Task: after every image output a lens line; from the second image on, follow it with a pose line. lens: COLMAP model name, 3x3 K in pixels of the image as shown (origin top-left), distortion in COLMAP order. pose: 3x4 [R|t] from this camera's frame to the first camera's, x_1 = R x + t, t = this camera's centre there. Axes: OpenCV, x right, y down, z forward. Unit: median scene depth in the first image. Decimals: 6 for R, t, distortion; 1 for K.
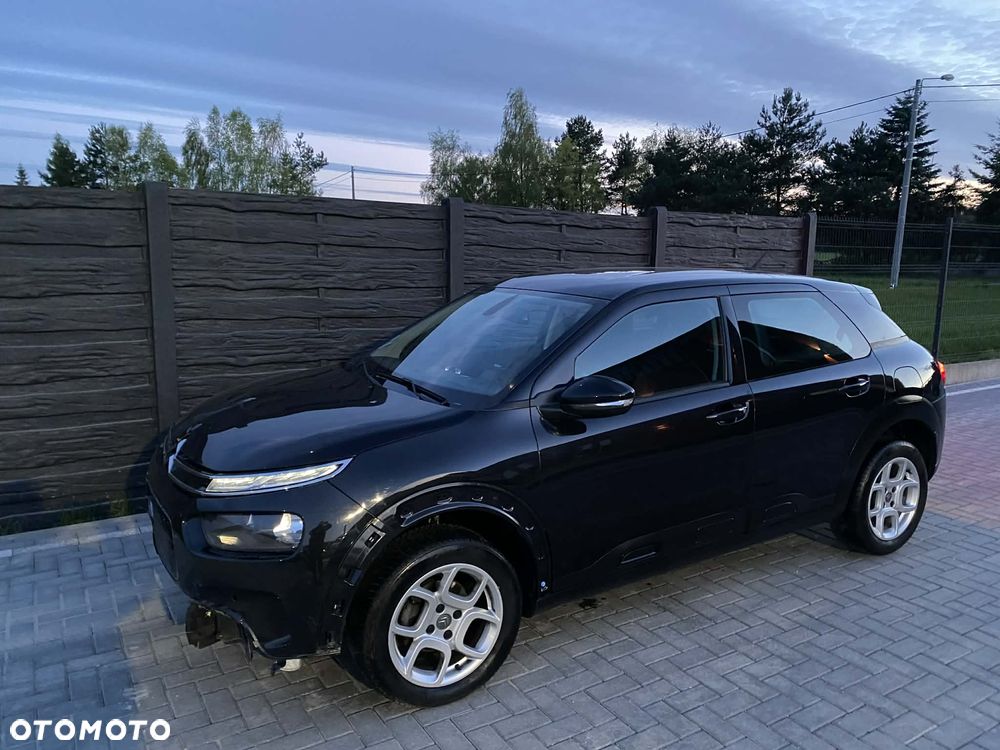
lens RADIAL K [[756.2, 0, 507.4], [0, 756.2, 383.3], [0, 0, 1]] dist [0.033917, -0.028641]
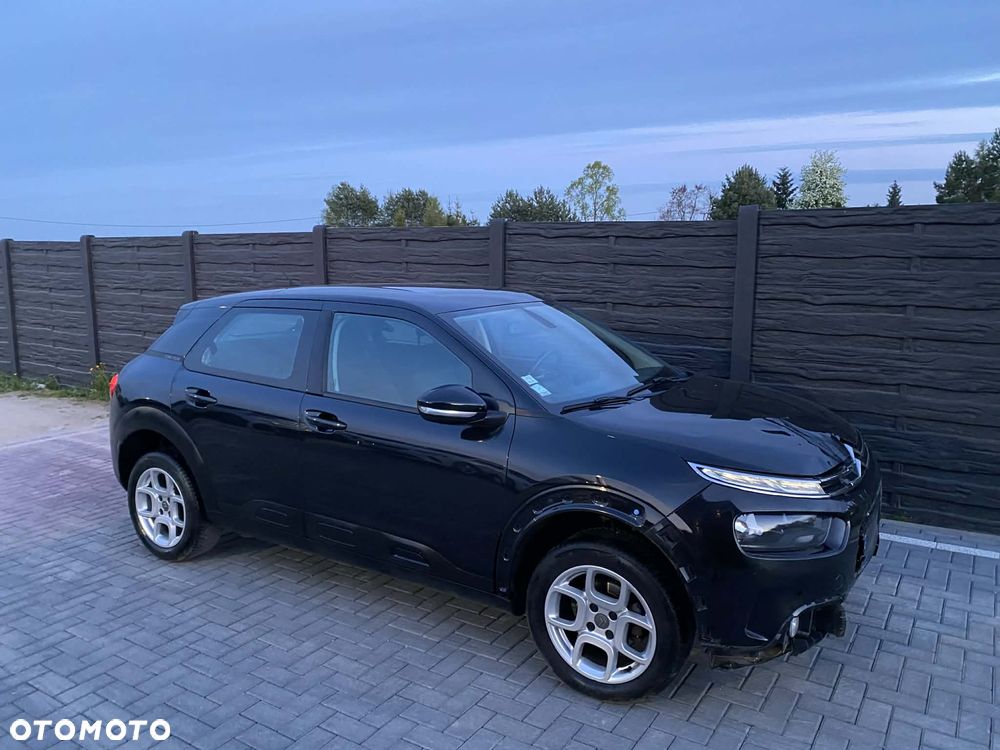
lens RADIAL K [[756.2, 0, 504.3], [0, 756.2, 380.8], [0, 0, 1]] dist [0.033917, -0.028641]
pose [[0.434205, 0.129755, -0.891420, 0.970306], [-0.141856, 0.987074, 0.074581, -0.096566], [0.889575, 0.094070, 0.446998, 0.548552]]
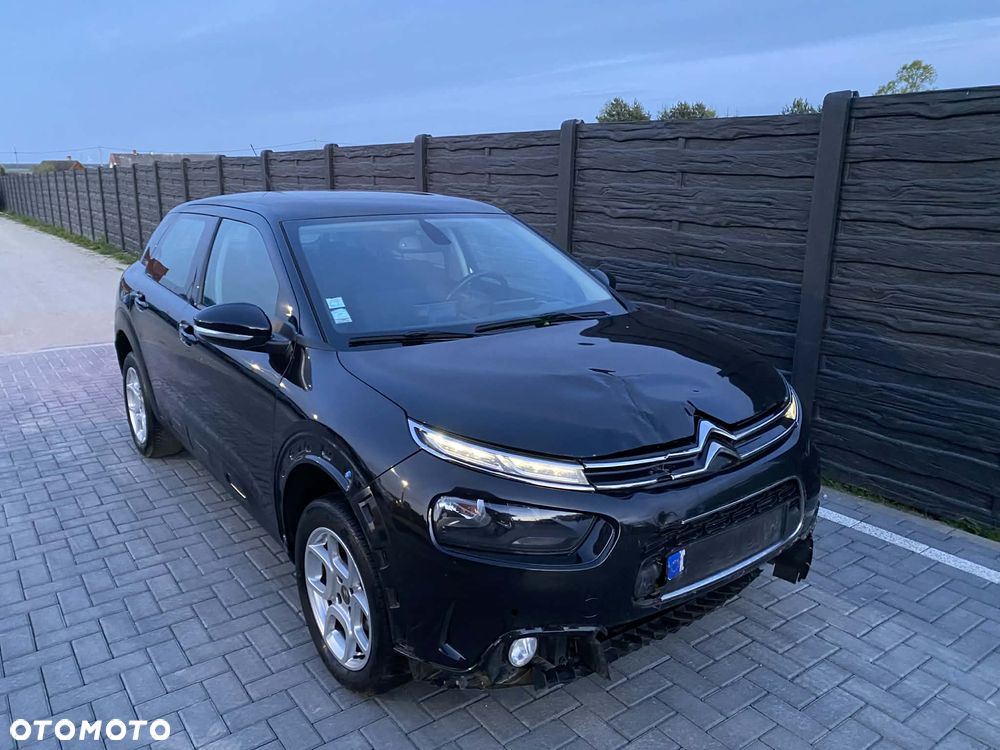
lens RADIAL K [[756.2, 0, 487.7], [0, 756.2, 379.9], [0, 0, 1]] dist [0.033917, -0.028641]
pose [[0.072625, 0.243252, -0.967241, 0.955693], [-0.165733, 0.959262, 0.228801, -0.134886], [0.983493, 0.143687, 0.109981, 0.856706]]
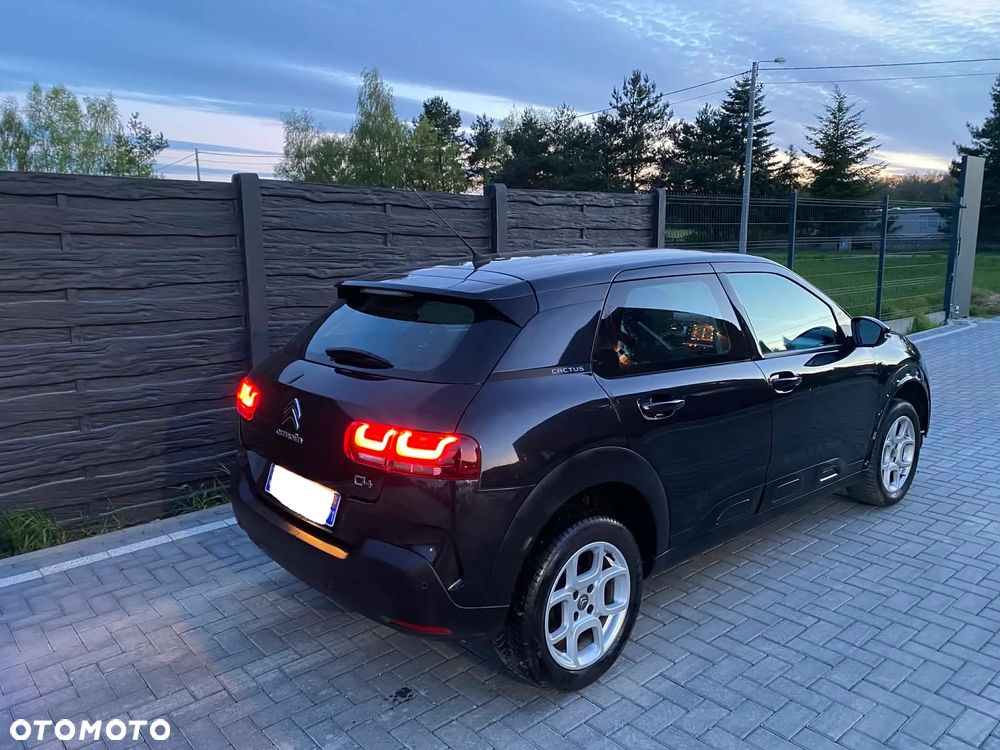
lens RADIAL K [[756.2, 0, 499.5], [0, 756.2, 374.0], [0, 0, 1]] dist [0.033917, -0.028641]
pose [[0.986545, -0.051968, 0.155009, 0.063370], [0.050389, 0.998630, 0.014100, -0.024707], [-0.155529, -0.006100, 0.987812, 0.139380]]
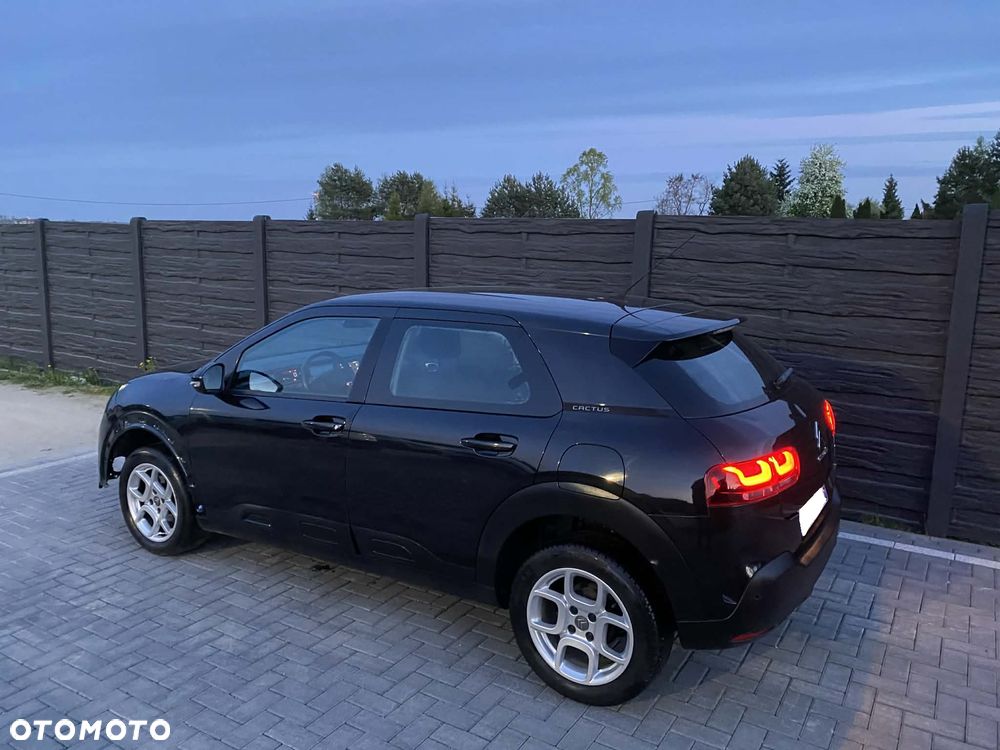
lens RADIAL K [[756.2, 0, 504.3], [0, 756.2, 372.4], [0, 0, 1]] dist [0.033917, -0.028641]
pose [[0.450380, 0.144741, -0.881027, 0.757222], [-0.160470, 0.983826, 0.079598, -0.090150], [0.878298, 0.105529, 0.466322, 0.413737]]
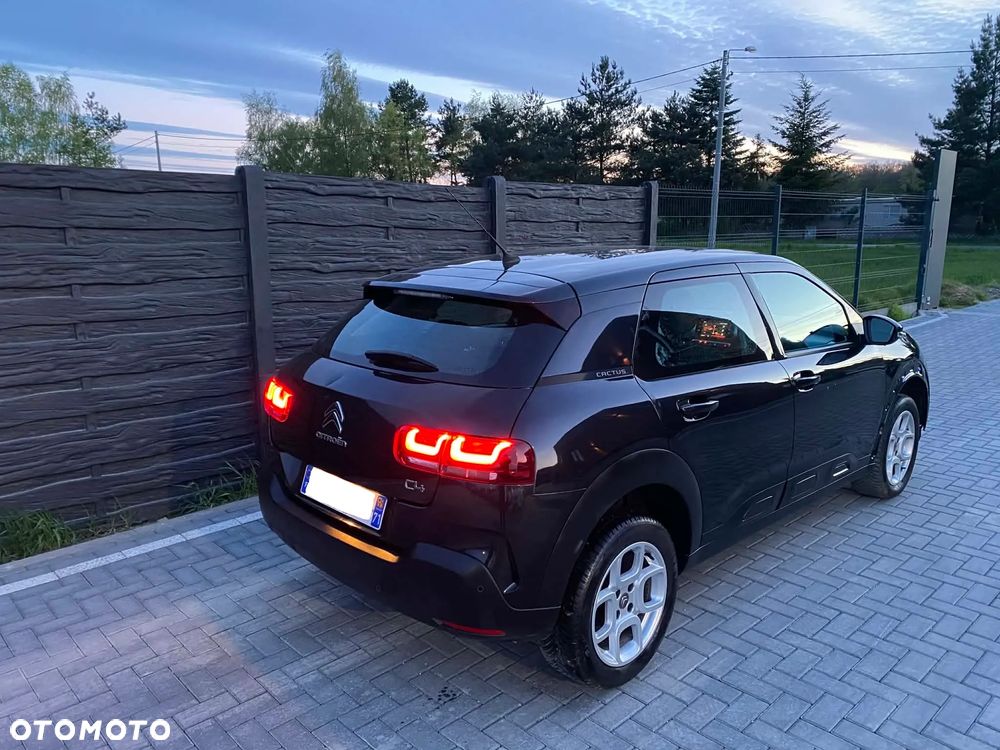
lens RADIAL K [[756.2, 0, 496.1], [0, 756.2, 381.2], [0, 0, 1]] dist [0.033917, -0.028641]
pose [[0.979265, -0.058563, 0.193935, 0.016145], [0.051226, 0.997777, 0.042635, -0.036915], [-0.196001, -0.031816, 0.980087, 0.146430]]
